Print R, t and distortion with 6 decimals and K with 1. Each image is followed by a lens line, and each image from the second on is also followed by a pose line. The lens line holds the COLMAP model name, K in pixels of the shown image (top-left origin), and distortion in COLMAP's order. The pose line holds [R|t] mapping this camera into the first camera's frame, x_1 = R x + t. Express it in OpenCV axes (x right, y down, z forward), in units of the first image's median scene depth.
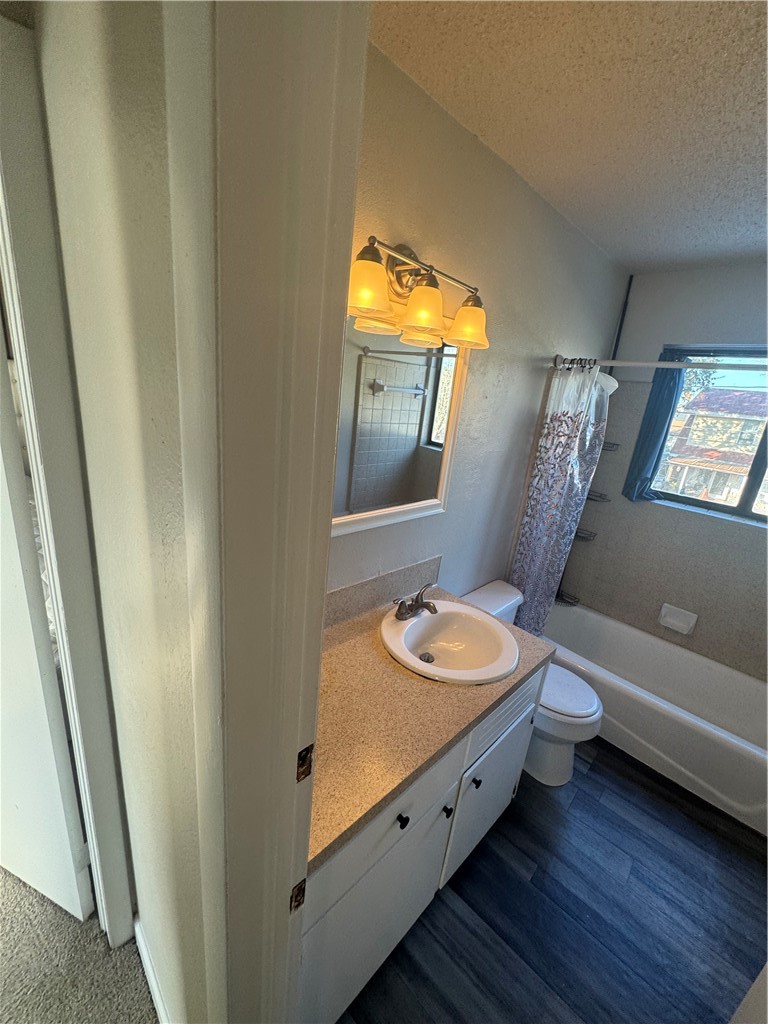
lens RADIAL K [[411.9, 0, 384.0], [0, 411.9, 512.0], [0, 0, 1]] dist [0.000753, -0.000062]
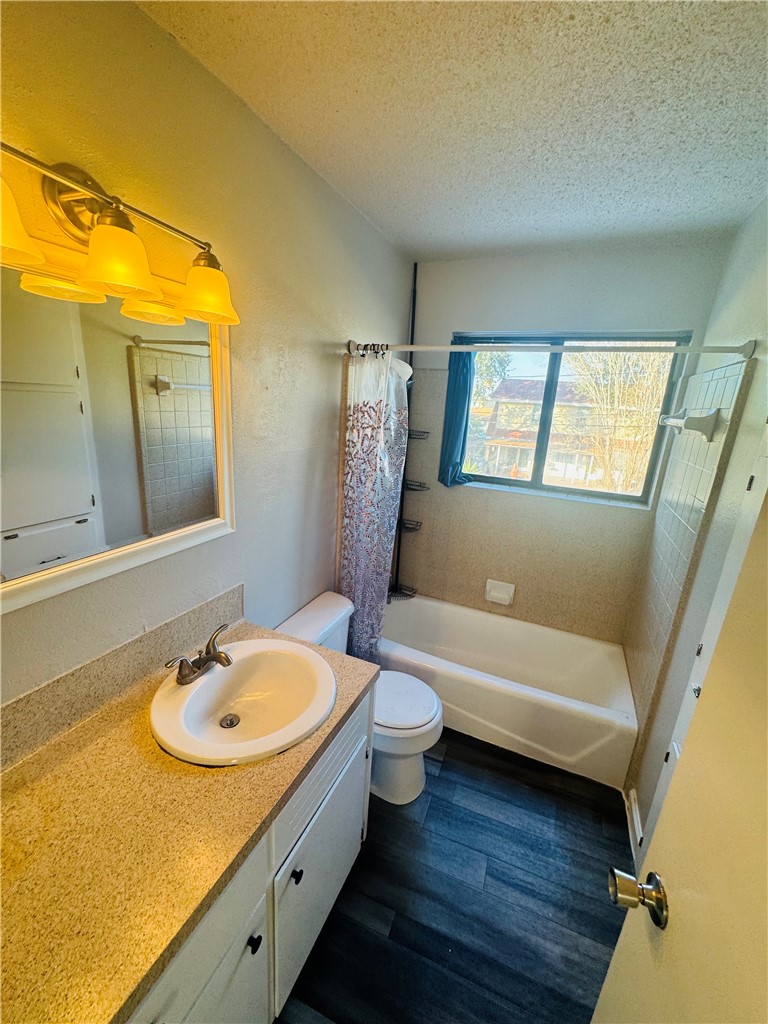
lens RADIAL K [[412.0, 0, 384.0], [0, 412.0, 512.0], [0, 0, 1]] dist [0.000255, -0.000068]
pose [[0.931820, -0.140012, 0.334827, 0.132963], [0.139538, 0.989886, 0.025601, -0.015208], [-0.335025, 0.022866, 0.941932, 0.118699]]
